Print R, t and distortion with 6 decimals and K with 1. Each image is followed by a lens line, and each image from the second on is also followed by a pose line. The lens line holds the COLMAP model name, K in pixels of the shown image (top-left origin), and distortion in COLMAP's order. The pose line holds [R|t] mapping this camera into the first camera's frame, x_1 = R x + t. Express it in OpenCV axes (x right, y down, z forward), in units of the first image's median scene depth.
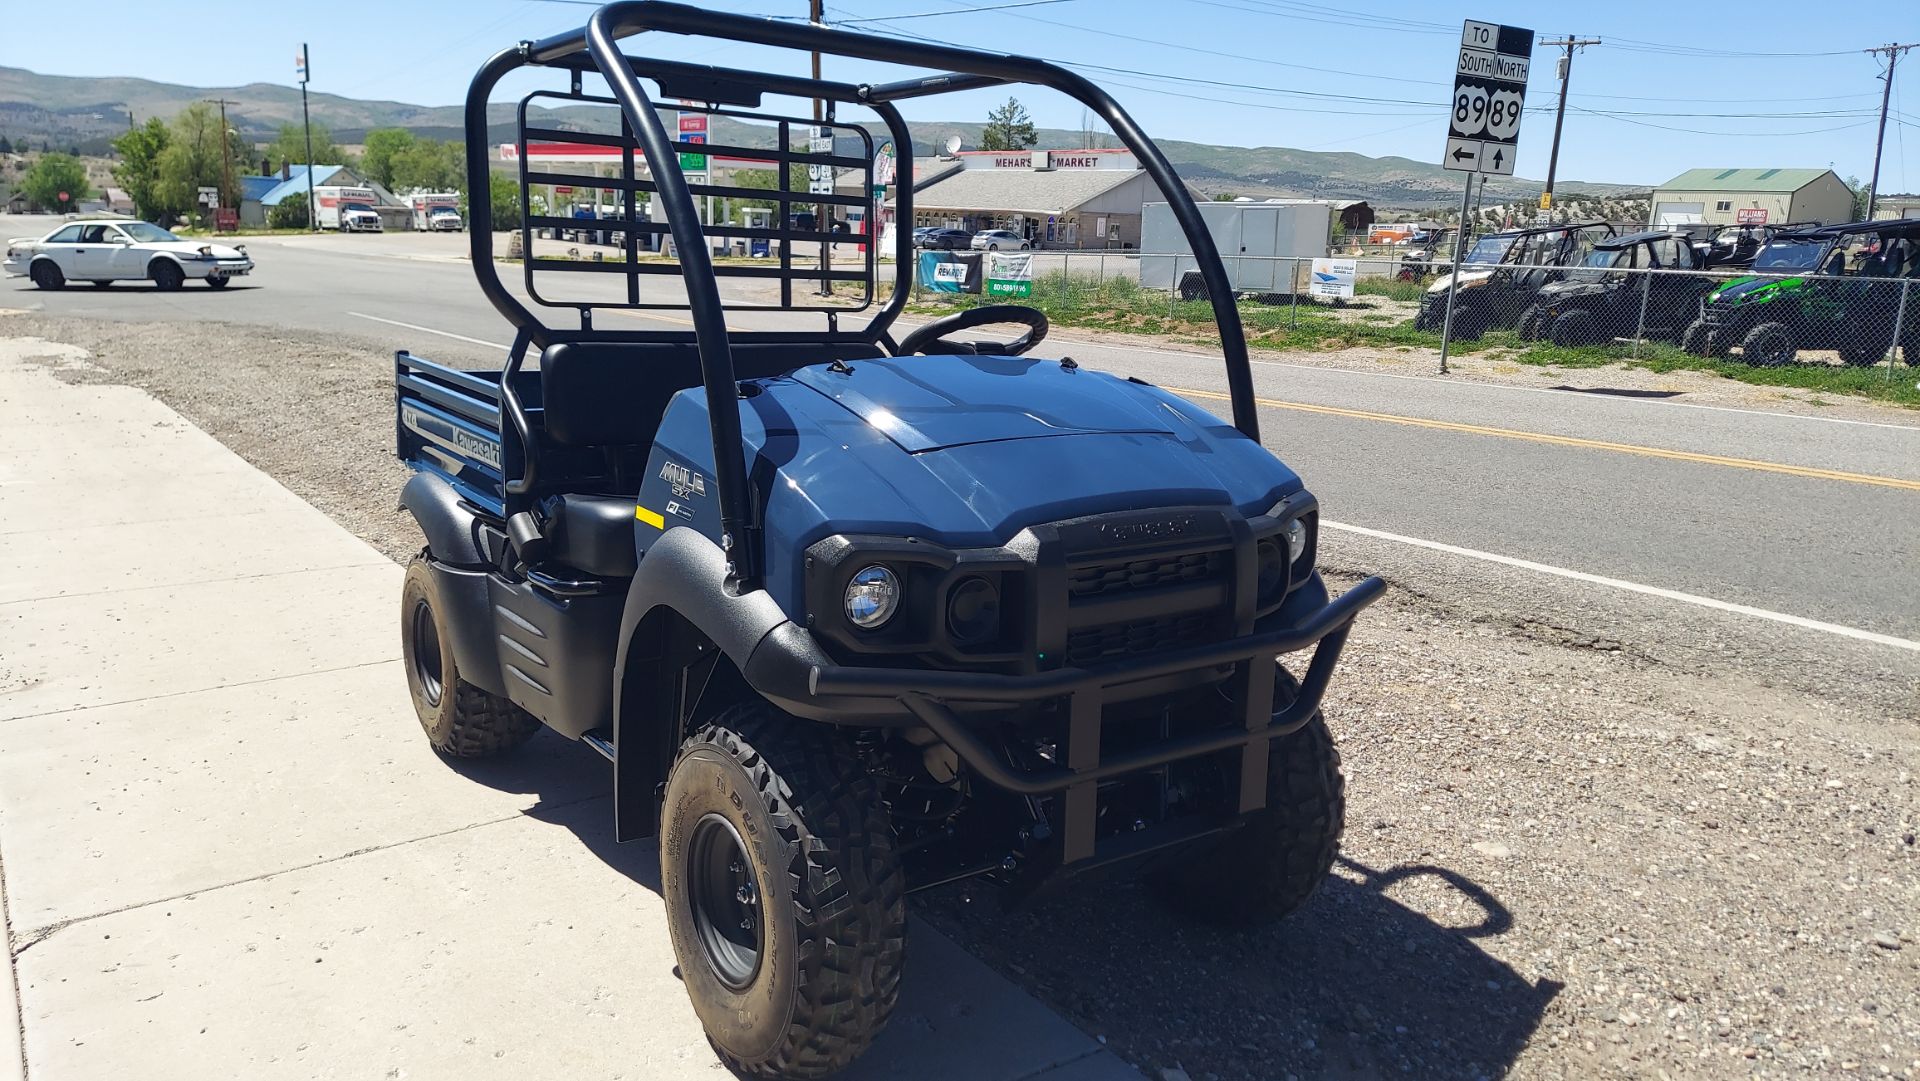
lens RADIAL K [[1379.4, 0, 965.4], [0, 1379.4, 539.6], [0, 0, 1]] dist [0.092031, -0.107127]
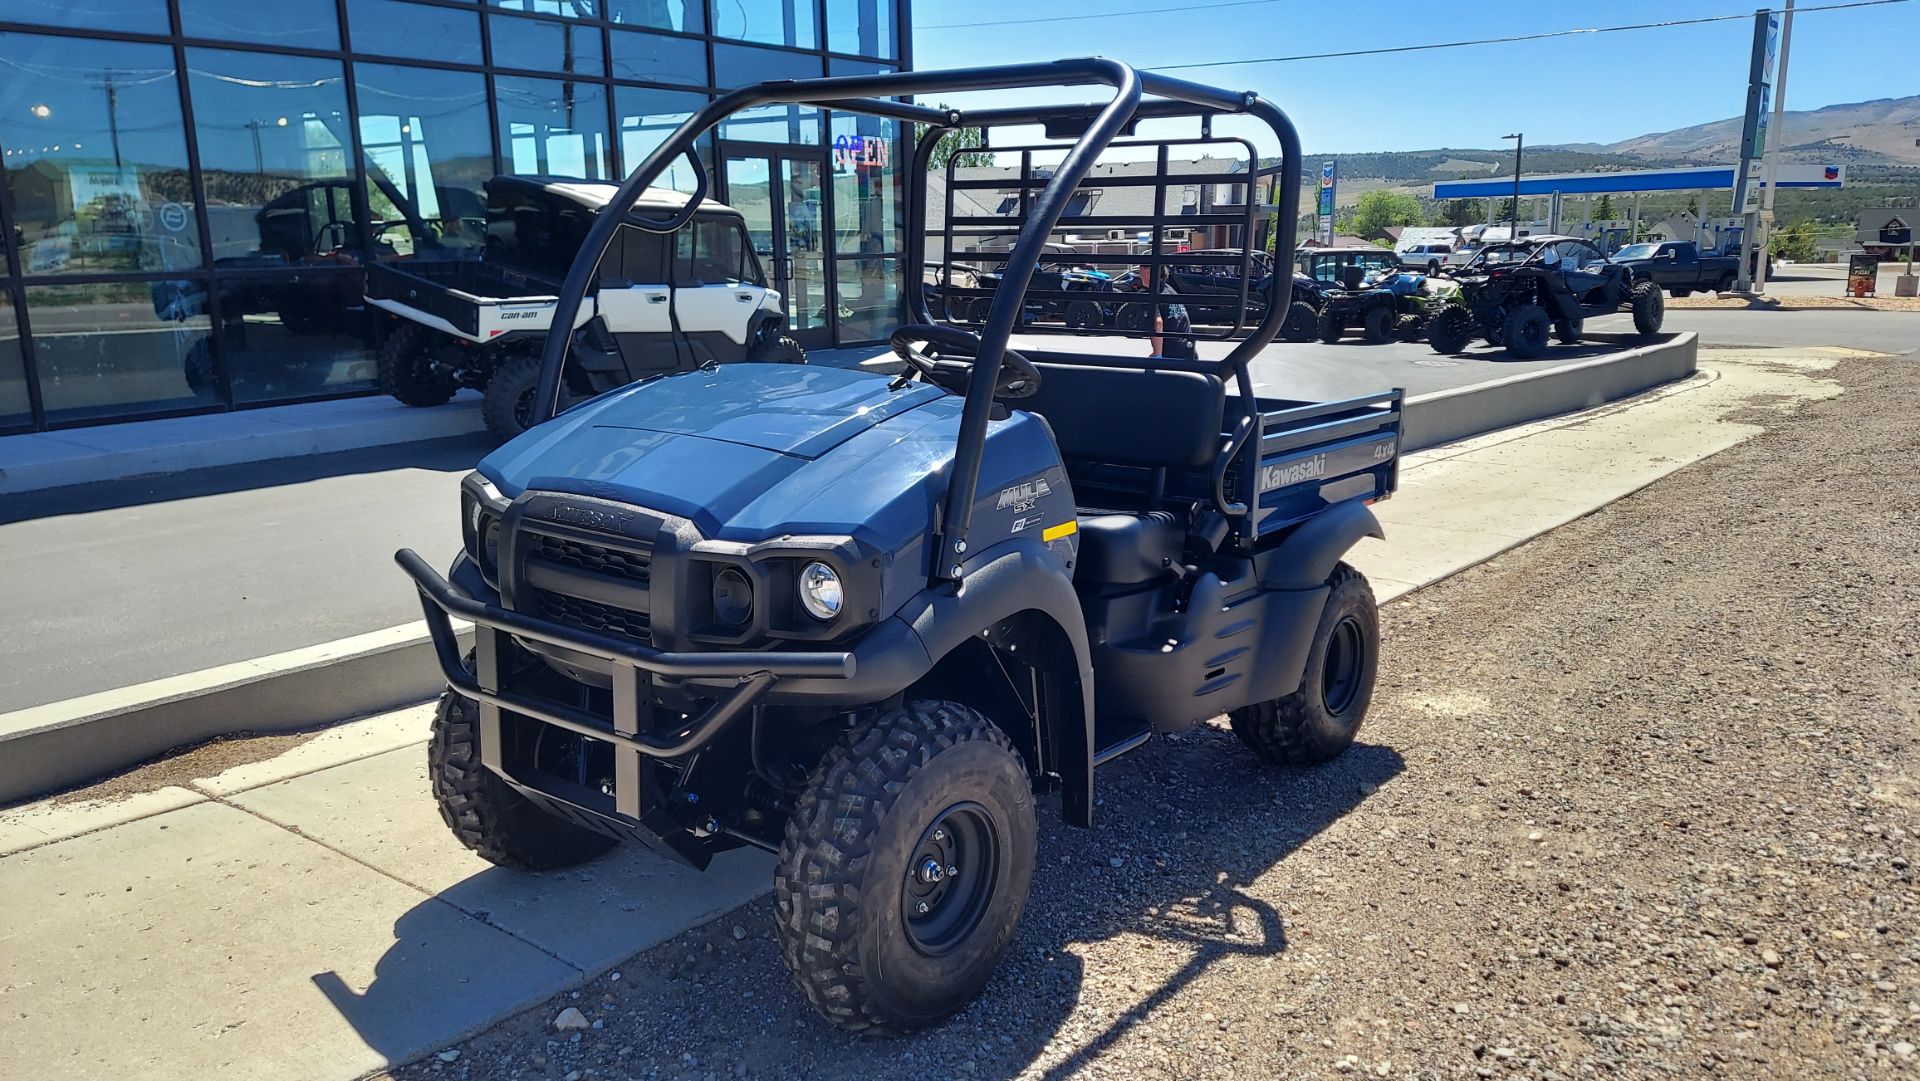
lens RADIAL K [[1408.5, 0, 965.7], [0, 1408.5, 550.7], [0, 0, 1]] dist [0.098359, -0.114715]
pose [[0.290507, 0.167833, -0.942039, 0.104479], [-0.194866, 0.974243, 0.113477, -0.013535], [0.936821, 0.150606, 0.315730, 0.075009]]
